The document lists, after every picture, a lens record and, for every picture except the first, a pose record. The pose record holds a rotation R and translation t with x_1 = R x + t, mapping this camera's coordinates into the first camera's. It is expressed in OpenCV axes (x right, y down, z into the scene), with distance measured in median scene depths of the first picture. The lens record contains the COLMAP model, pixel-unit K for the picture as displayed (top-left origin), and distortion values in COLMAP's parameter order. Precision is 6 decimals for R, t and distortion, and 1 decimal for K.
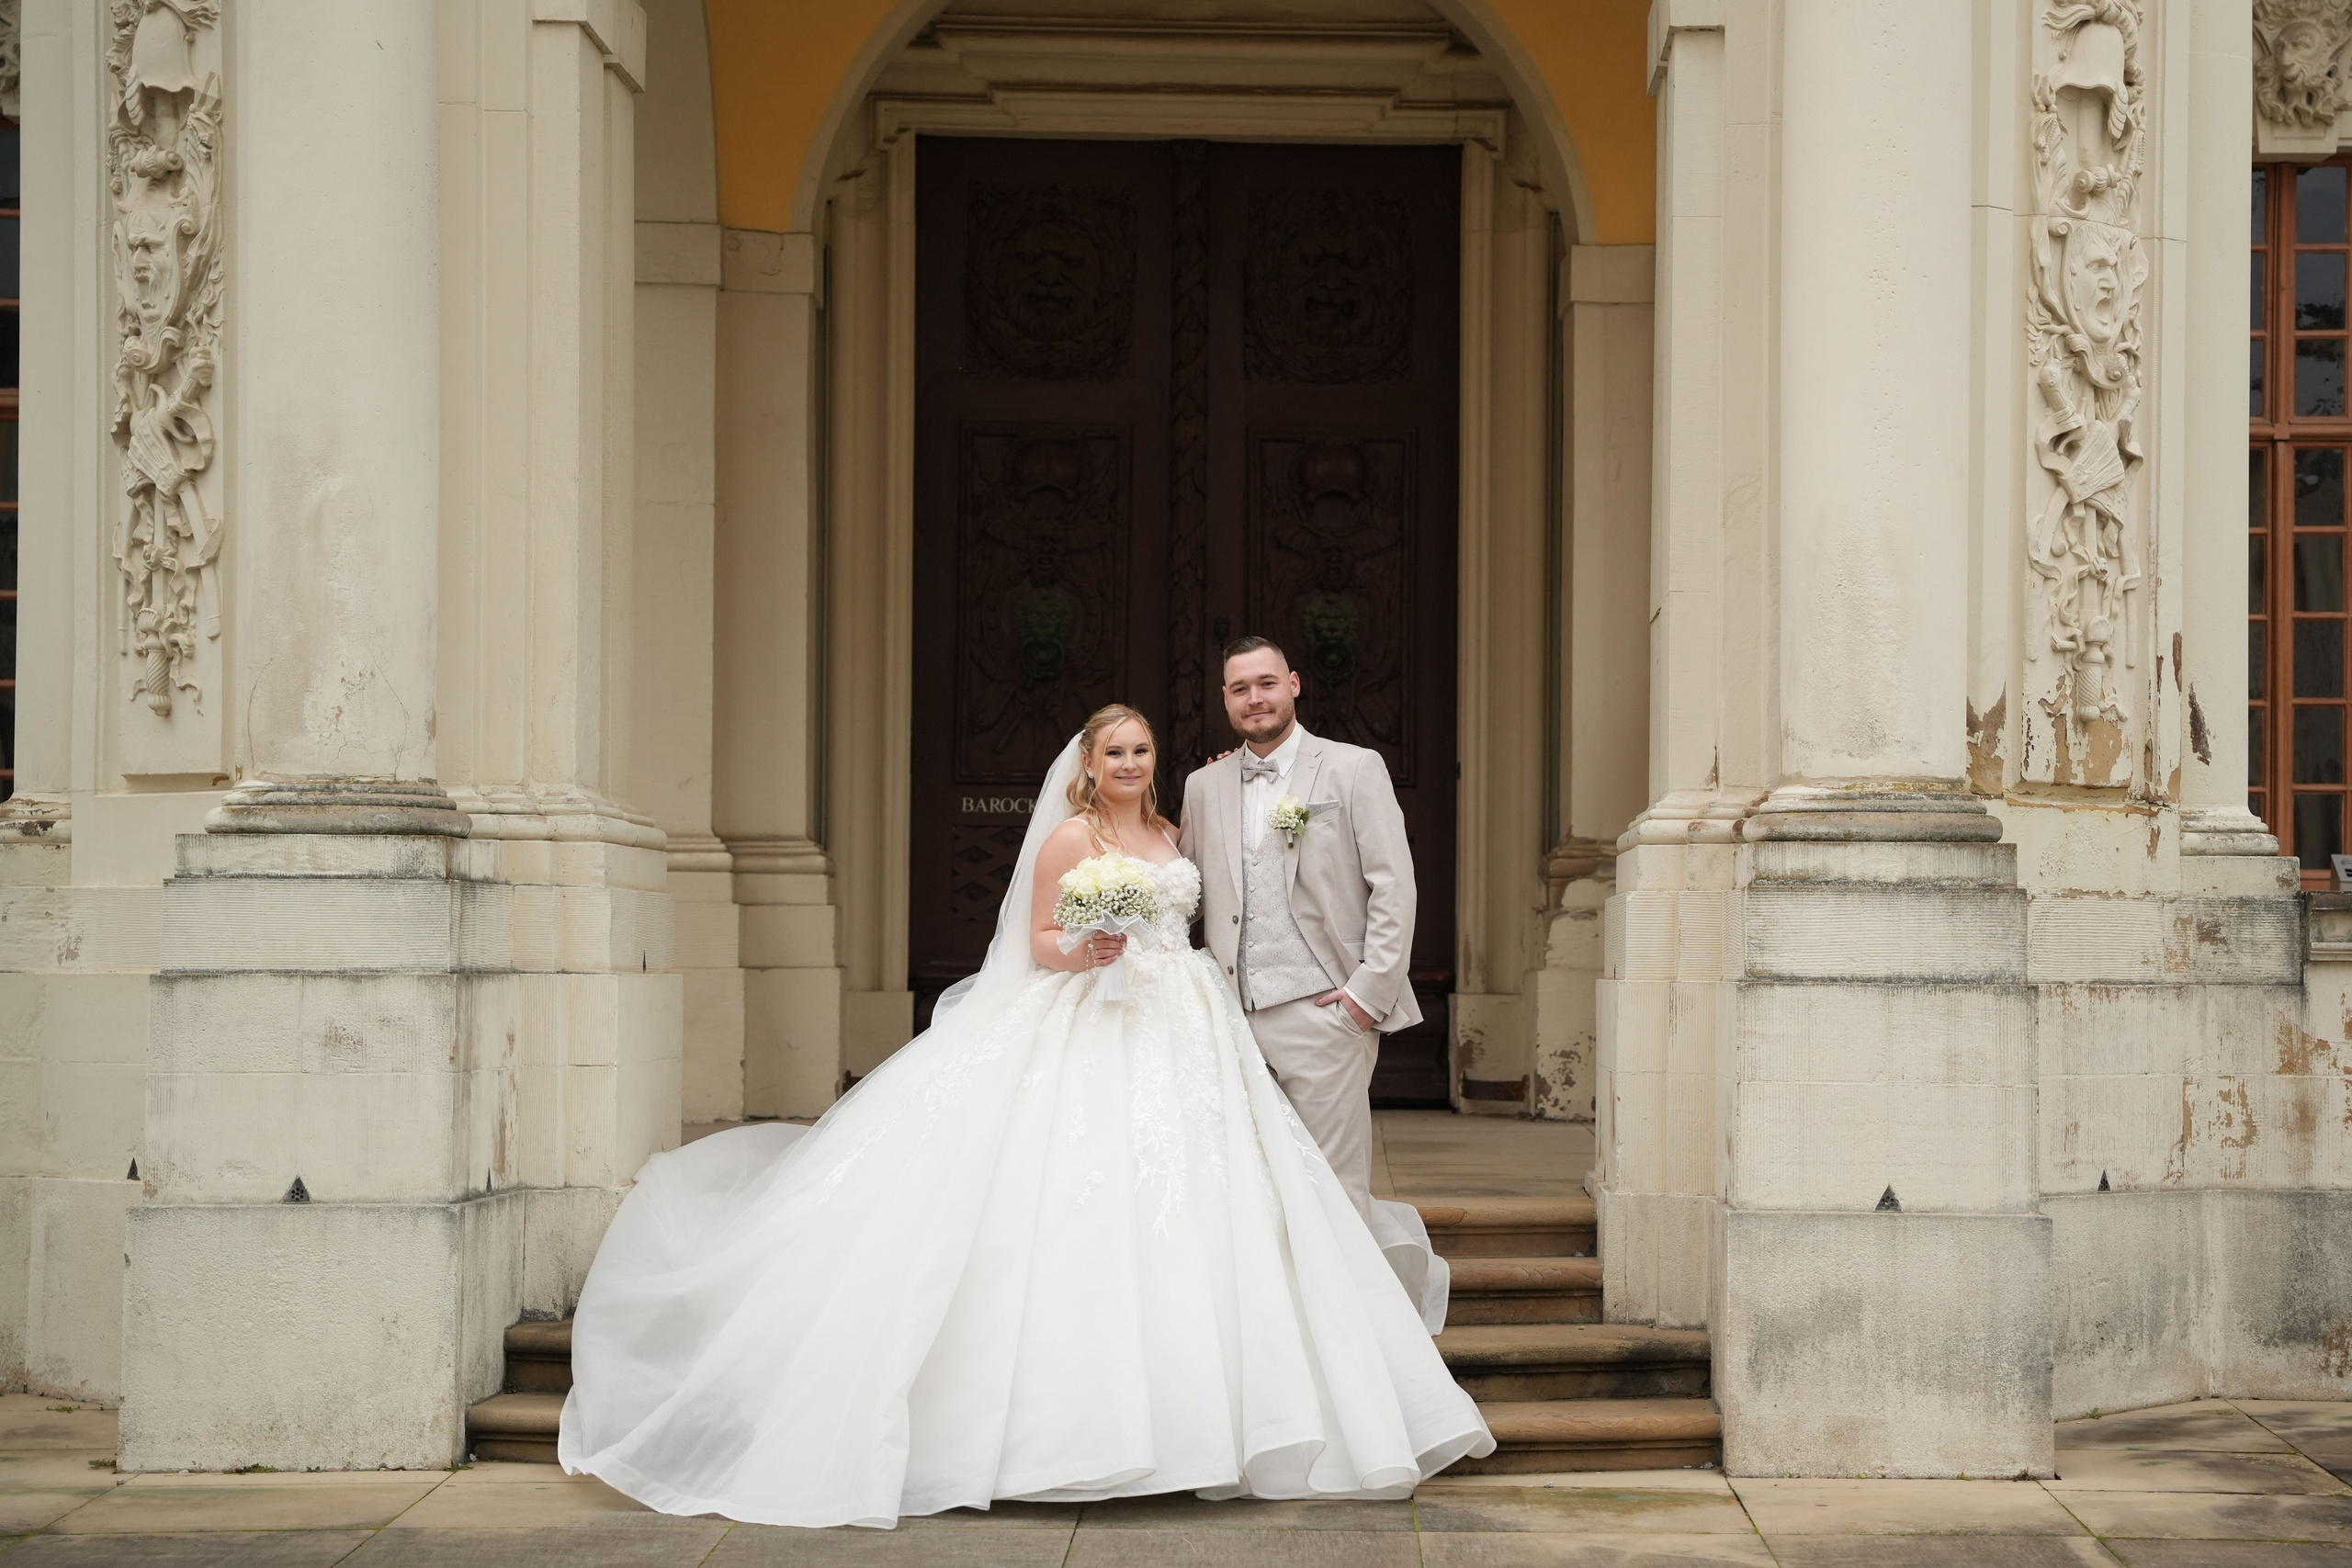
lens RADIAL K [[4789.2, 0, 1176.0], [0, 4789.2, 784.0], [0, 0, 1]] dist [0.236689, 0.477940]
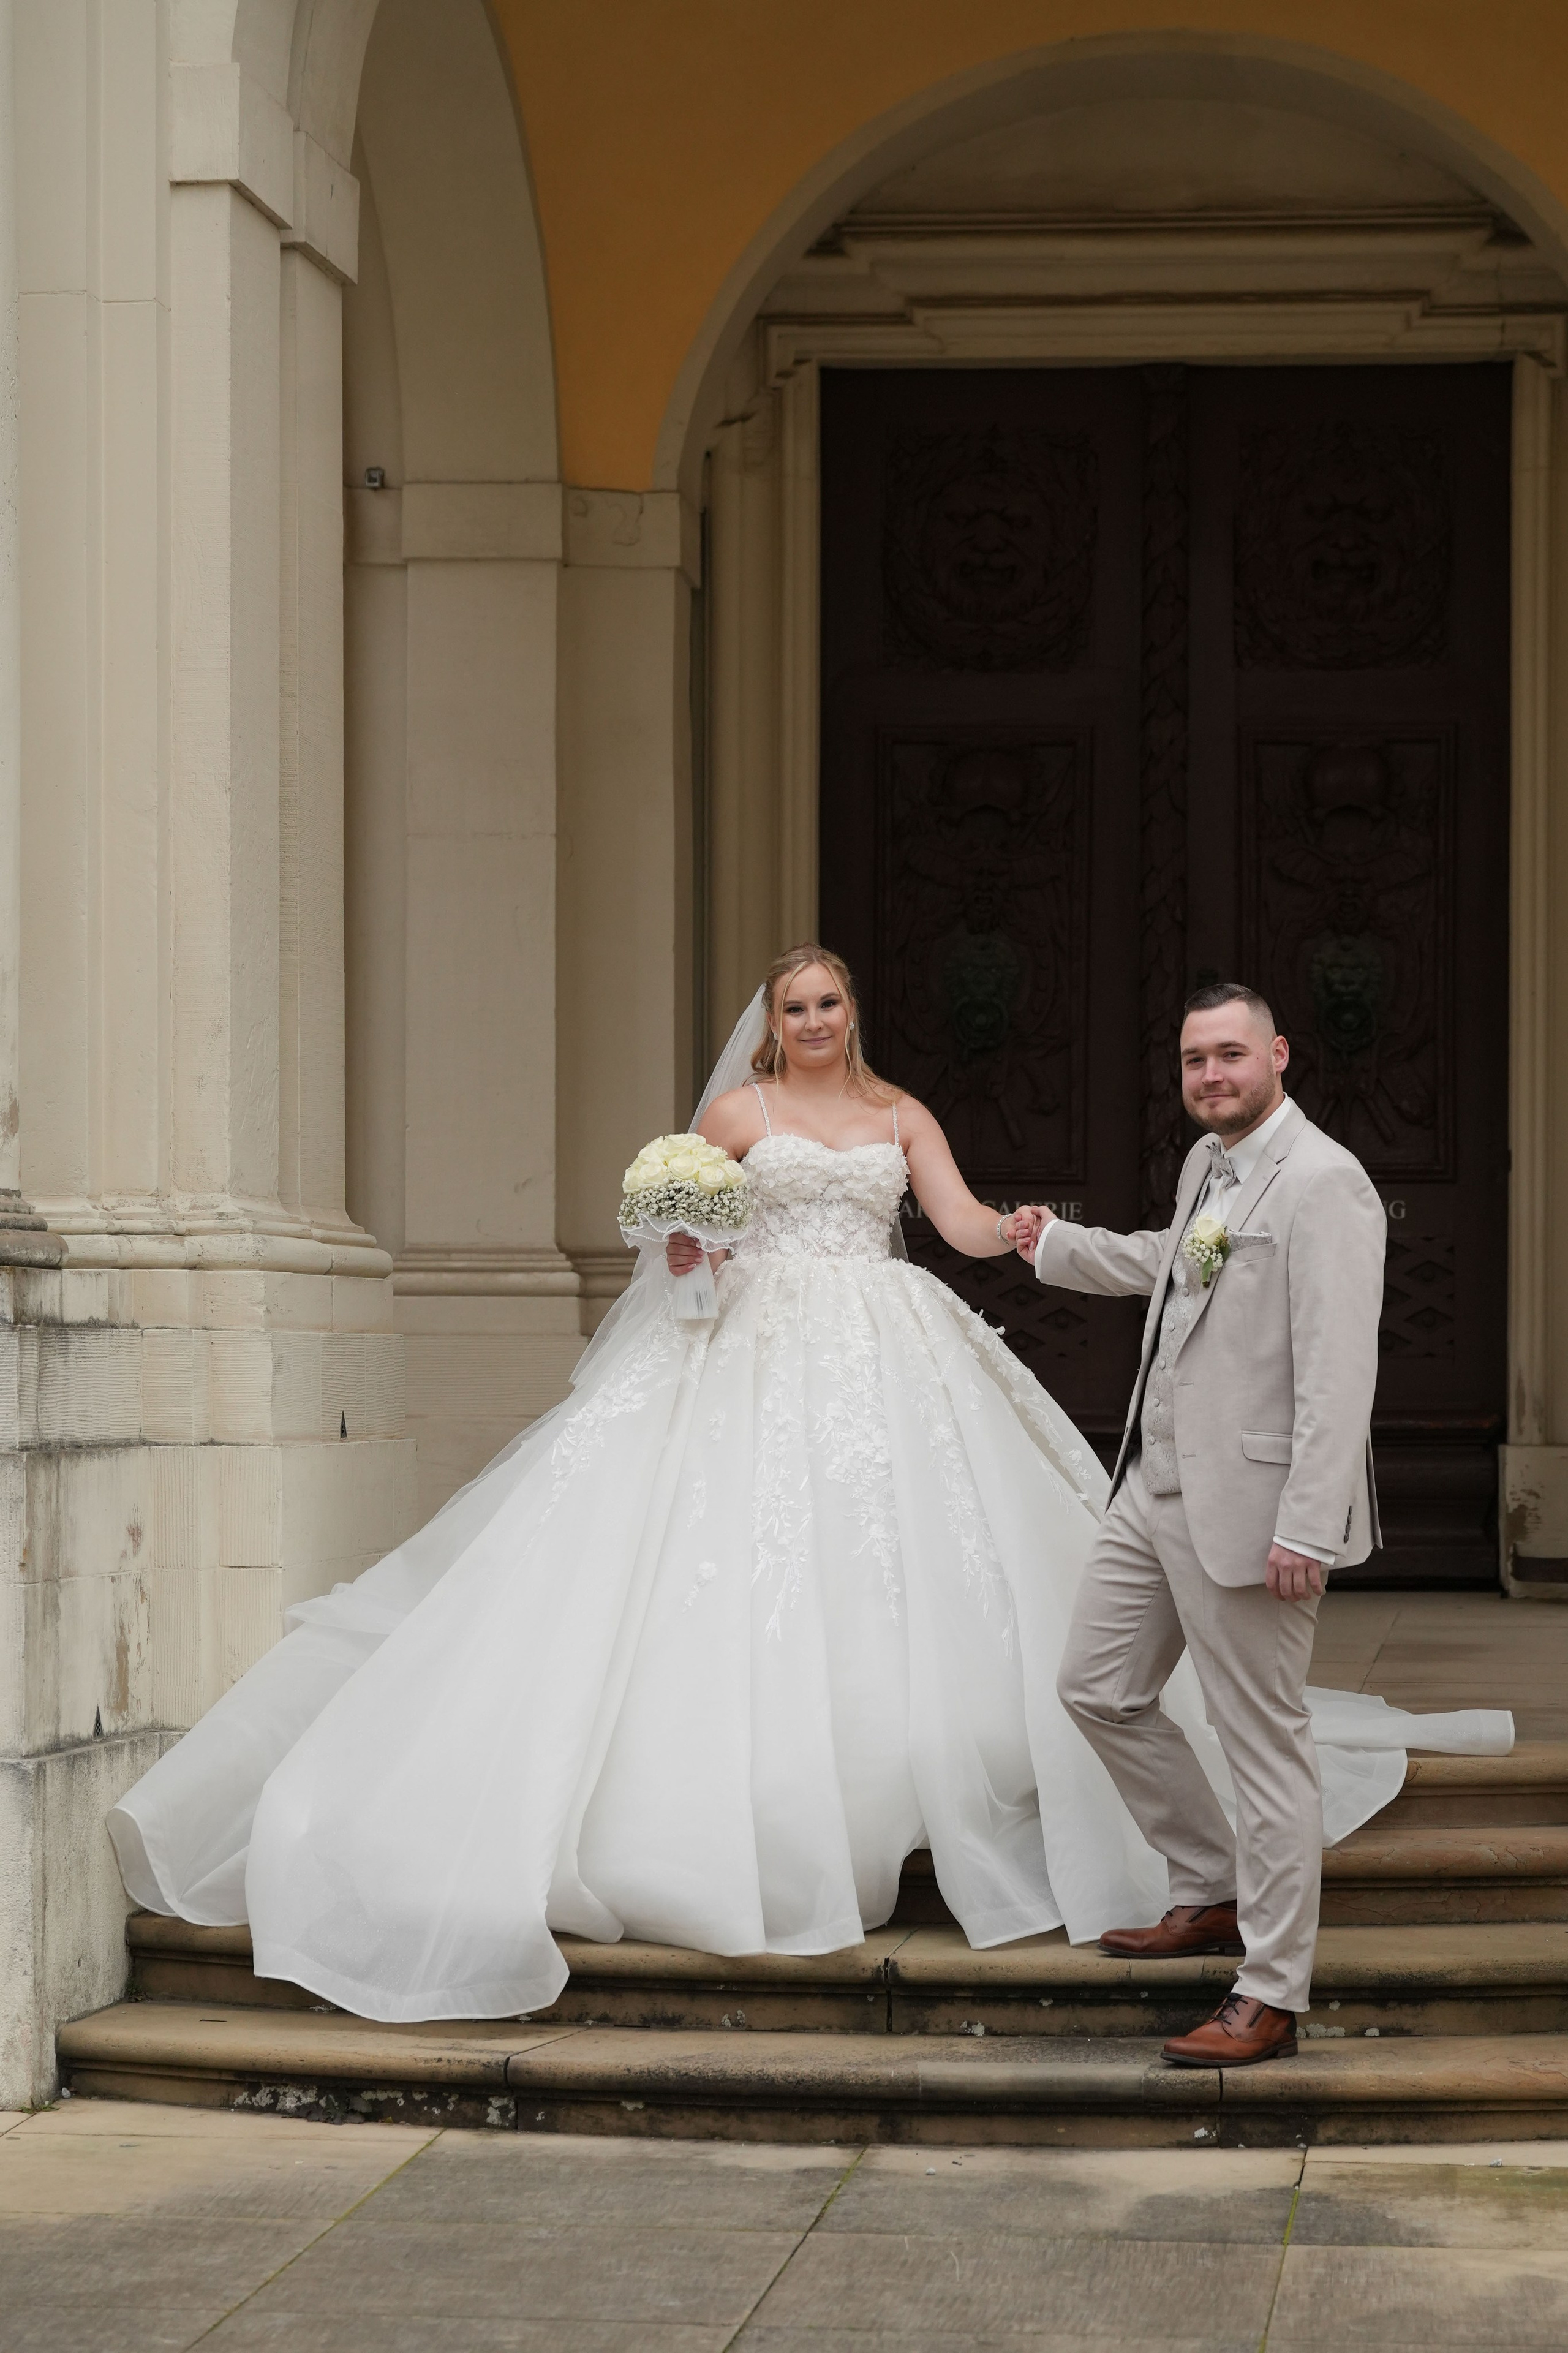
lens RADIAL K [[5218.0, 0, 786.1], [0, 5218.0, 1311.7], [0, 0, 1]] dist [0.062495, -0.081508]
pose [[0.993436, -0.005570, -0.114252, 0.047095], [0.008639, 0.999614, 0.026389, -0.001960], [0.114061, -0.027203, 0.993101, 0.166599]]
